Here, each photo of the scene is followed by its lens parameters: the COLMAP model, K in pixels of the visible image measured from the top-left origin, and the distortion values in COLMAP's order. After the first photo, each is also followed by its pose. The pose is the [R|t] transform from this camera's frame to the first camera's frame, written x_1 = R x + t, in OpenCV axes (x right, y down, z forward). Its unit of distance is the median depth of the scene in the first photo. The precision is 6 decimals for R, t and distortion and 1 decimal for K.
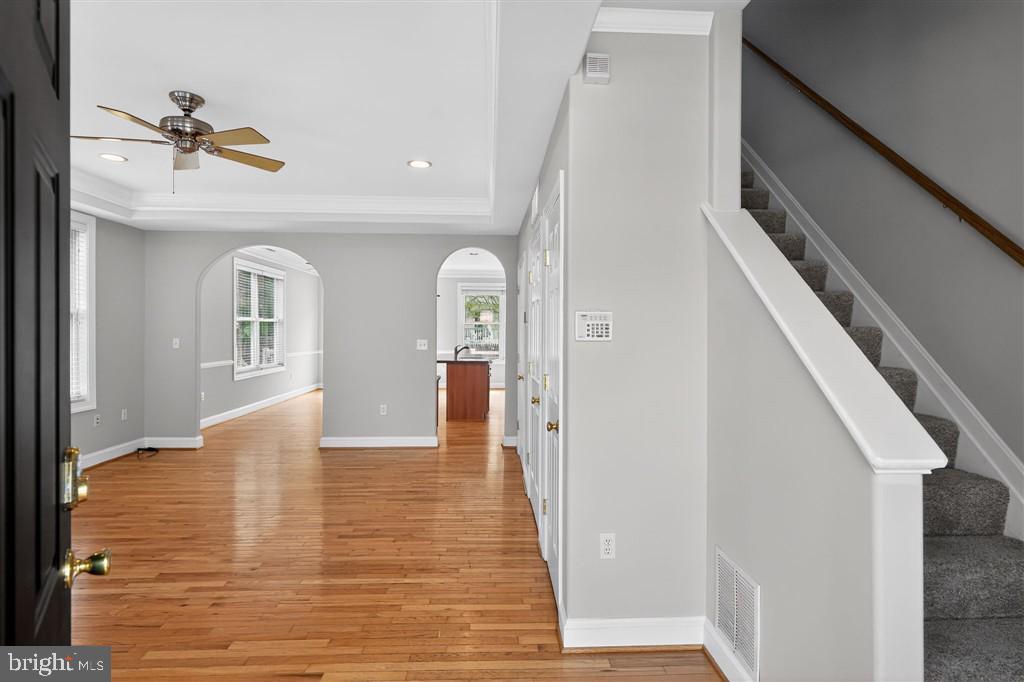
lens RADIAL K [[523.6, 0, 514.7], [0, 523.6, 337.7], [0, 0, 1]] dist [0.004549, -0.000031]
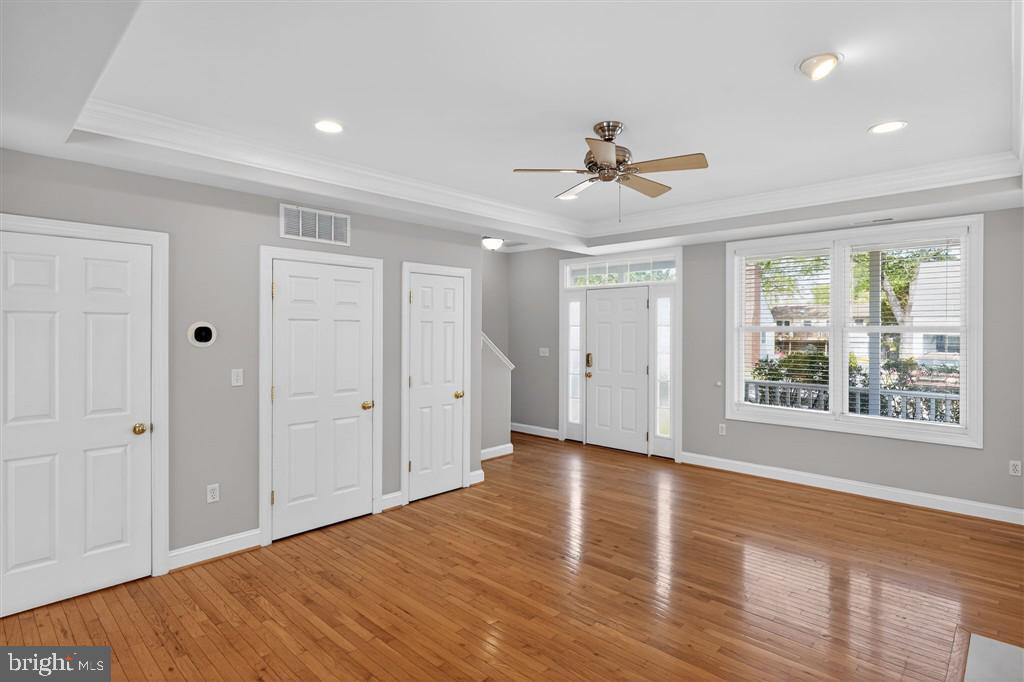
lens RADIAL K [[523.6, 0, 519.8], [0, 523.6, 331.2], [0, 0, 1]] dist [0.004549, -0.000031]
pose [[-0.690376, -0.007879, 0.723408, -1.025346], [0.005394, 0.999857, 0.016038, -0.064846], [-0.723431, 0.014974, -0.690234, 1.505852]]
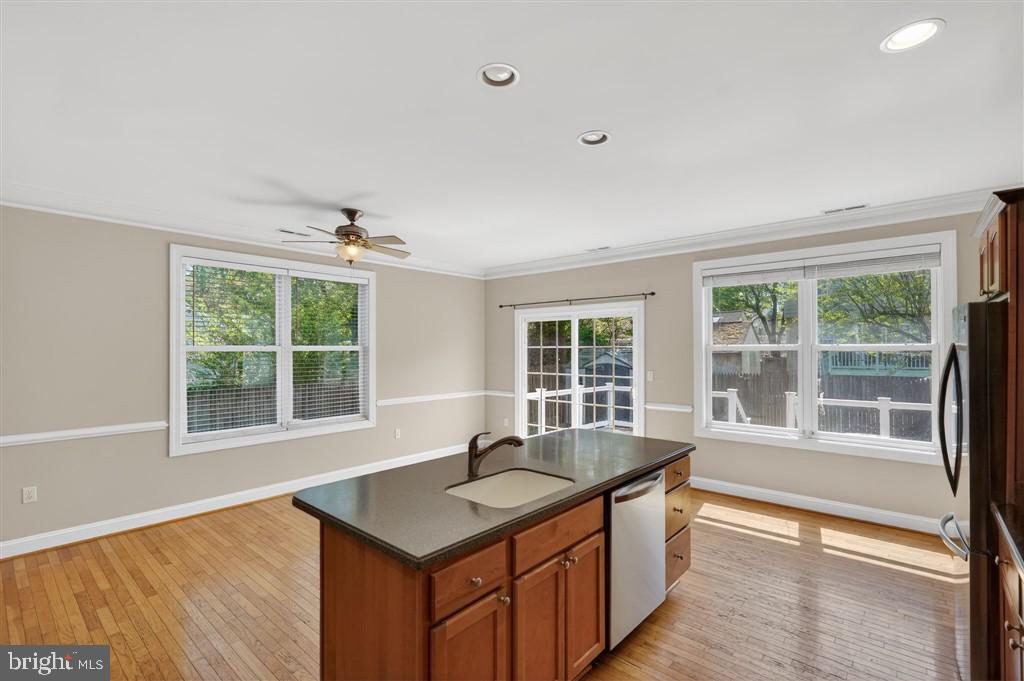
lens RADIAL K [[469.7, 0, 517.1], [0, 469.7, 347.2], [0, 0, 1]] dist [0.020028, 0.000099]
pose [[0.719186, -0.006154, -0.694790, 0.227034], [-0.006651, 0.999854, -0.015740, -0.069746], [0.694785, 0.015941, 0.719040, 1.903393]]
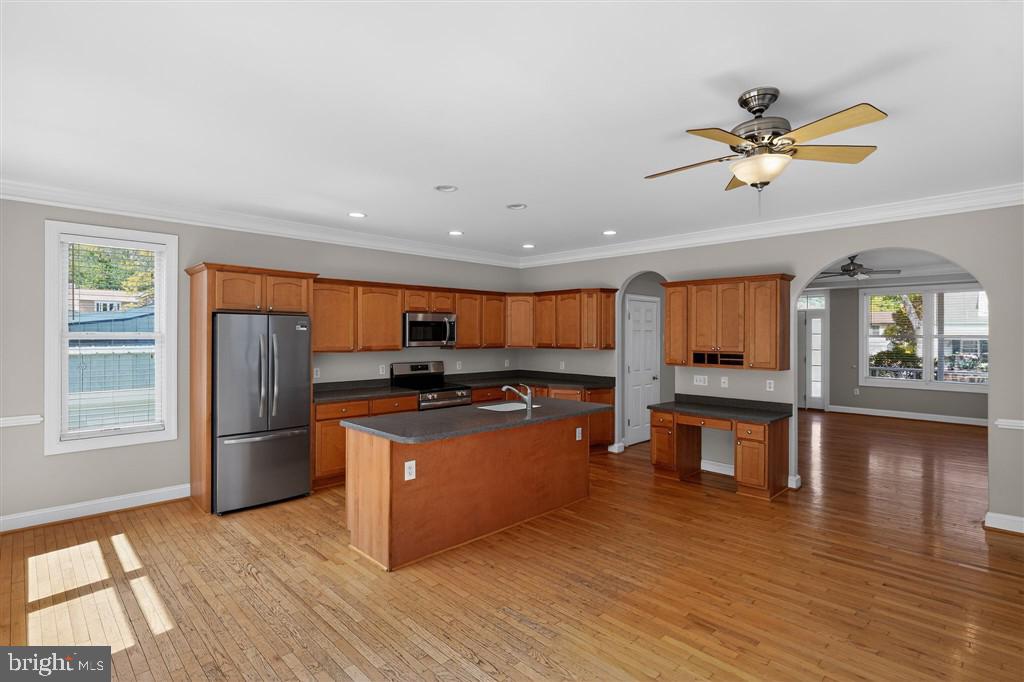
lens RADIAL K [[503.2, 0, 516.4], [0, 503.2, 339.0], [0, 0, 1]] dist [0.005883, 0.000529]
pose [[-0.669128, -0.013526, 0.743024, -1.106729], [0.004739, 0.999736, 0.022467, -0.097759], [-0.743132, 0.018554, -0.668888, 3.126340]]
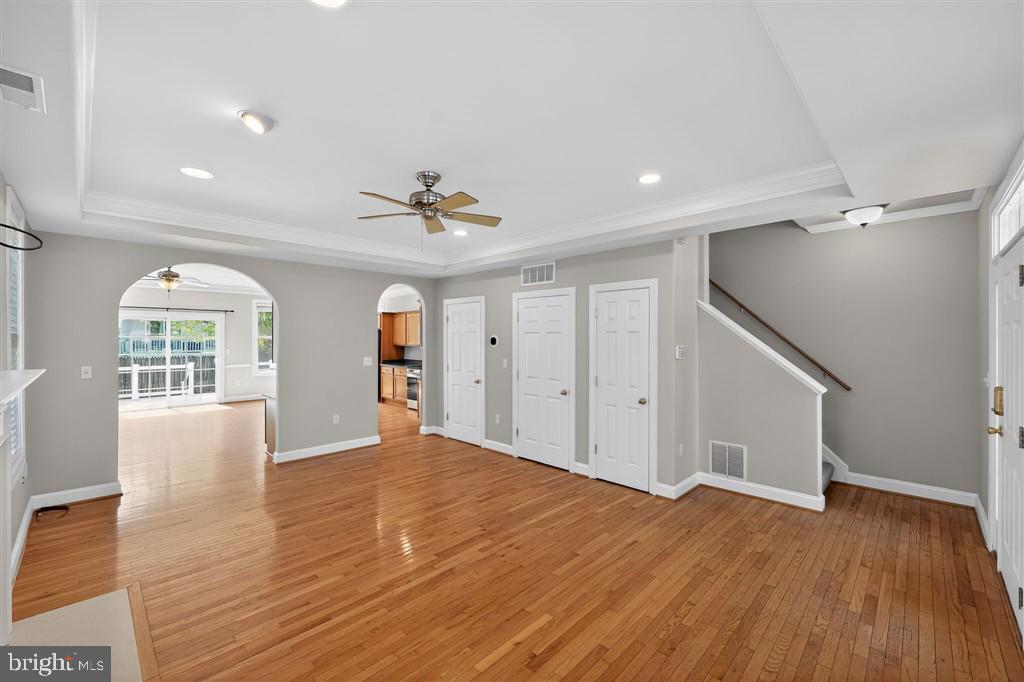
lens RADIAL K [[417.7, 0, 511.8], [0, 417.7, 338.0], [0, 0, 1]] dist [0.000249, 0.000091]
pose [[0.735142, -0.005308, 0.677892, -0.959087], [0.014226, 0.999870, -0.007598, -0.045945], [-0.677764, 0.015229, 0.735122, 0.105856]]
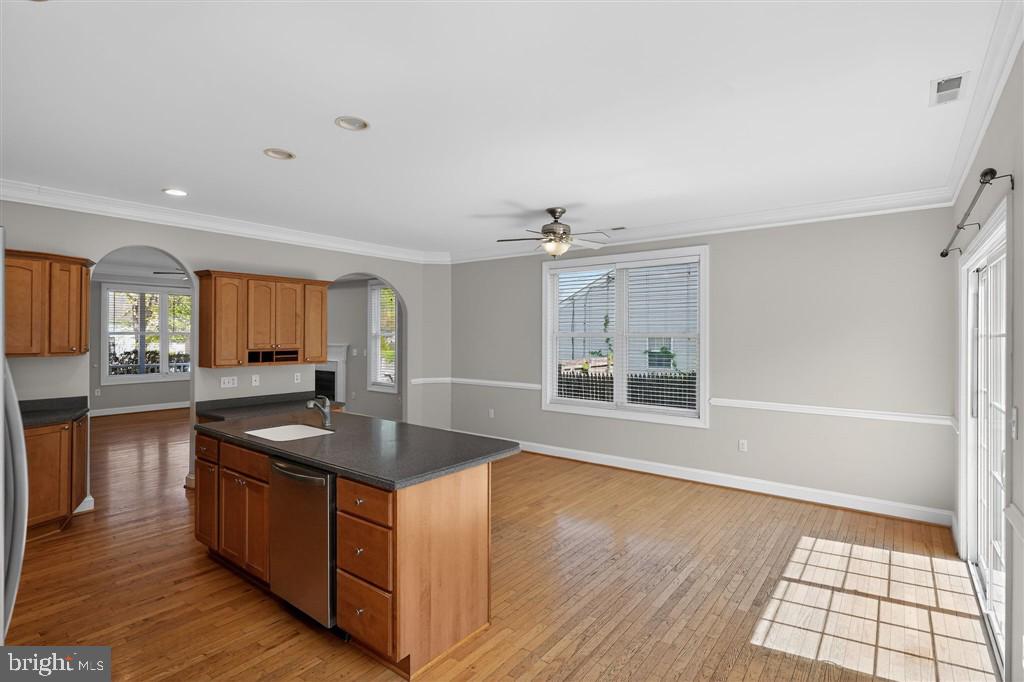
lens RADIAL K [[503.2, 0, 520.6], [0, 503.2, 335.6], [0, 0, 1]] dist [0.005883, 0.000529]
pose [[-0.640050, -0.004934, -0.768317, 0.227872], [-0.018376, 0.999792, 0.008888, -0.090605], [0.768113, 0.019808, -0.640008, 3.195732]]
